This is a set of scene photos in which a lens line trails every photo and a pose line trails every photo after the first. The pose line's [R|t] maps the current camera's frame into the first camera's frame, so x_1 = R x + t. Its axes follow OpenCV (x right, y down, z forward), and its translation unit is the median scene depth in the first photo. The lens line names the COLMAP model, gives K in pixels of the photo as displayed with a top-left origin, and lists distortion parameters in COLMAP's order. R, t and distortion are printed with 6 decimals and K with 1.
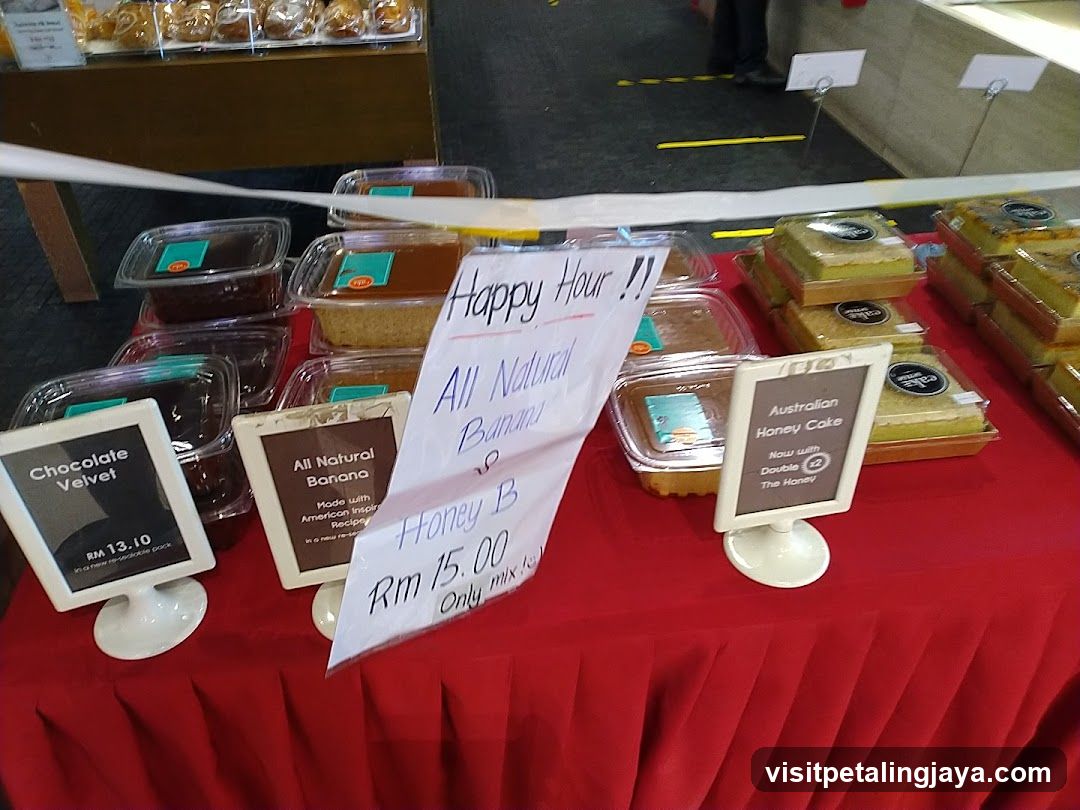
lens RADIAL K [[818.1, 0, 540.0], [0, 818.1, 405.0], [0, 0, 1]] dist [0.031234, -0.058487]
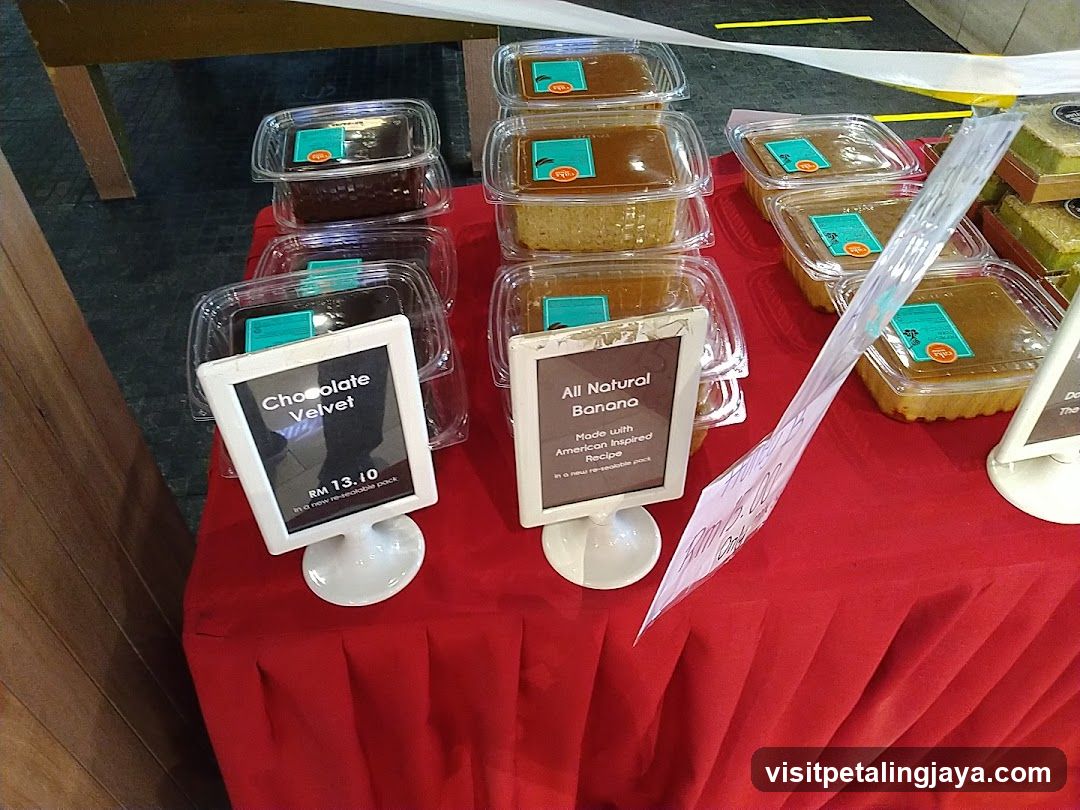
lens RADIAL K [[792.6, 0, 523.0], [0, 792.6, 403.5], [0, 0, 1]] dist [0.158964, -0.266832]
pose [[0.999982, 0.001347, -0.005926, -0.317050], [-0.000624, 0.992744, 0.120249, -0.014325], [0.006045, -0.120243, 0.992726, 0.163867]]
